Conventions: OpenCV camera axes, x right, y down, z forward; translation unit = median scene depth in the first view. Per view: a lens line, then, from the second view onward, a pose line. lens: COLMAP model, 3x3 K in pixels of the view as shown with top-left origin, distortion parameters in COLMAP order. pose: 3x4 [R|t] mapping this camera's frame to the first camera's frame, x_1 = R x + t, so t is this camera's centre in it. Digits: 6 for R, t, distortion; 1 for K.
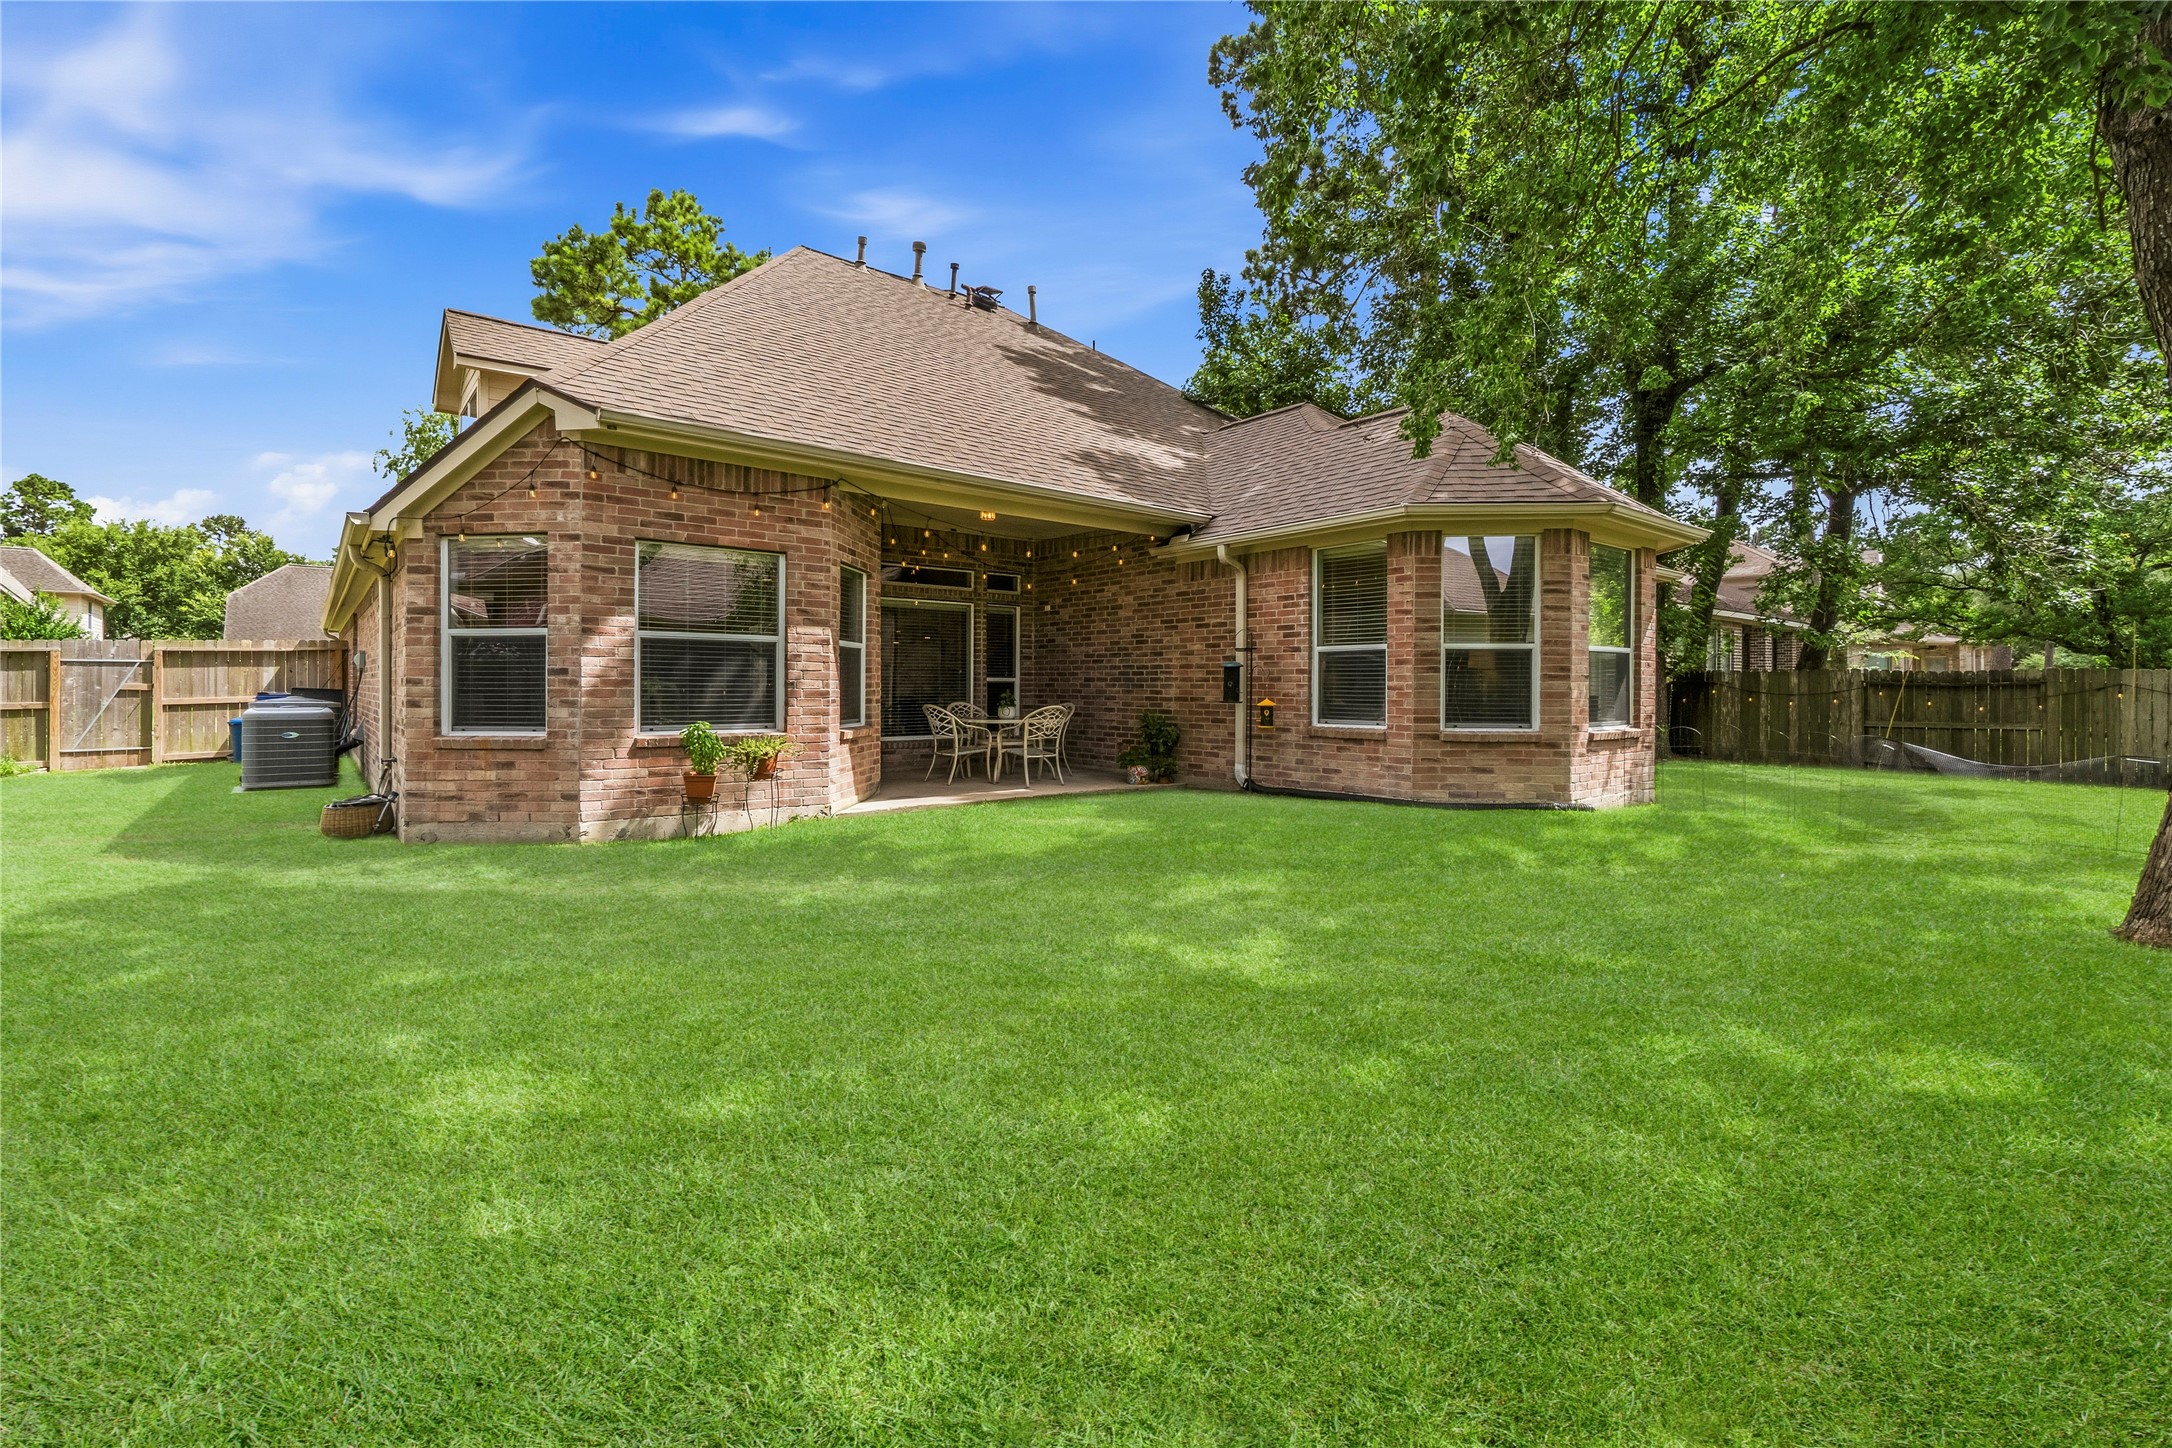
lens RADIAL K [[921.8, 0, 1052.4], [0, 921.8, 683.8], [0, 0, 1]] dist [-0.010839, 0.001768]
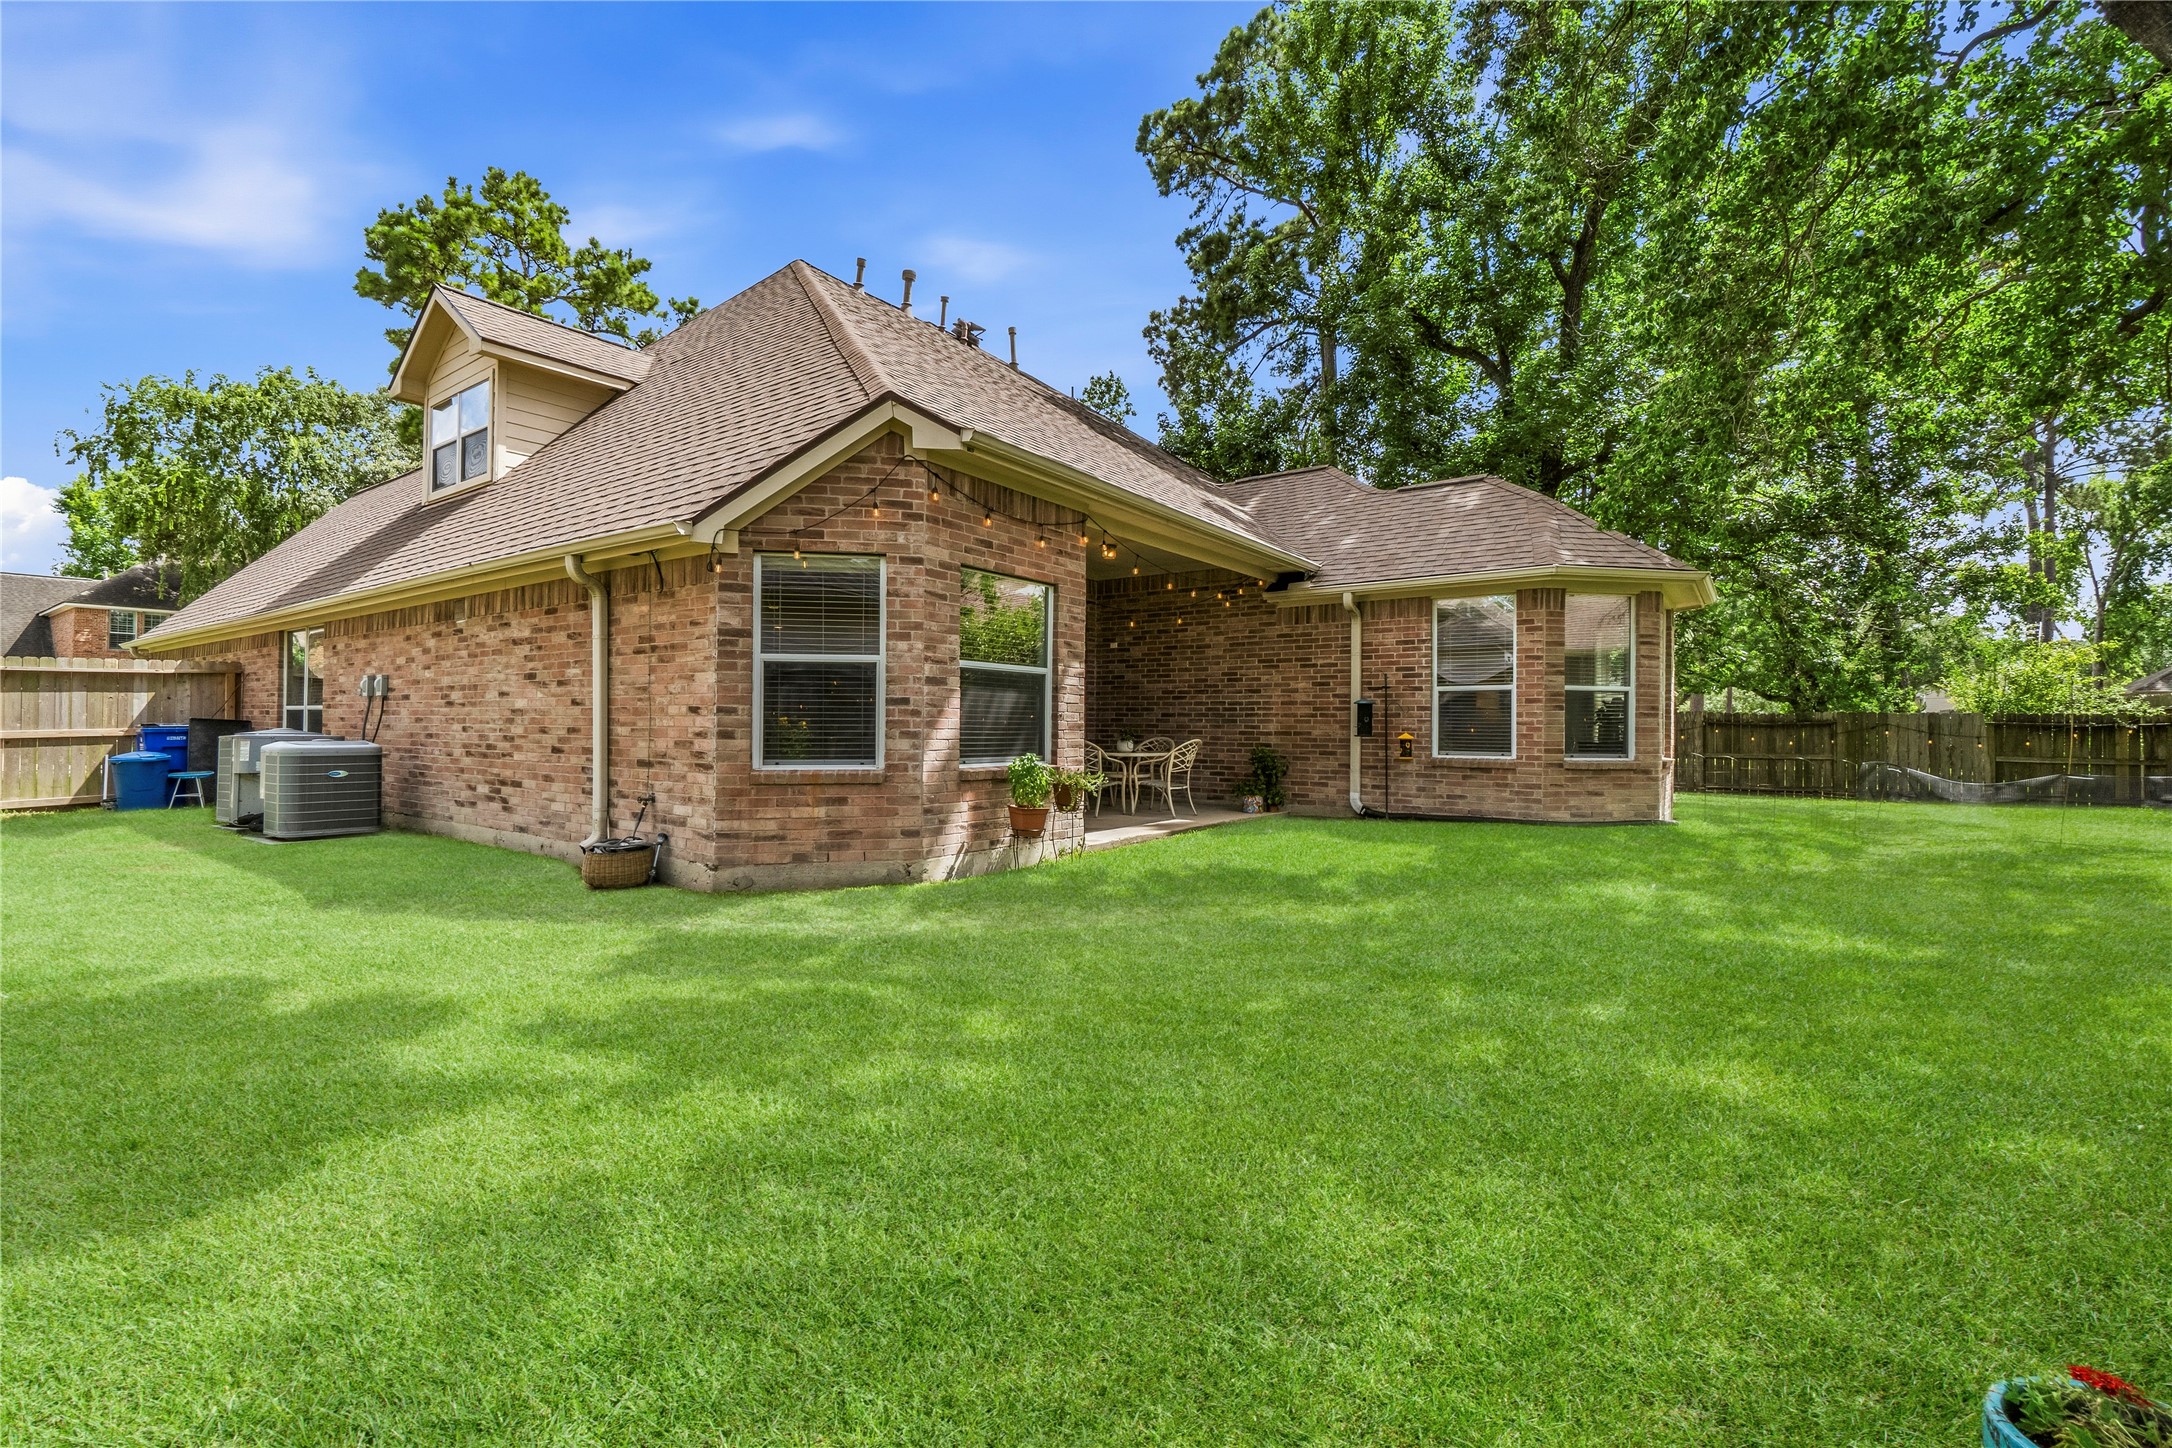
lens RADIAL K [[921.8, 0, 1045.5], [0, 921.8, 706.1], [0, 0, 1]] dist [-0.010839, 0.001768]
pose [[0.969701, 0.009271, 0.244117, -0.498428], [-0.005142, 0.999833, -0.017547, 0.006267], [-0.244239, 0.015761, 0.969587, 0.033166]]
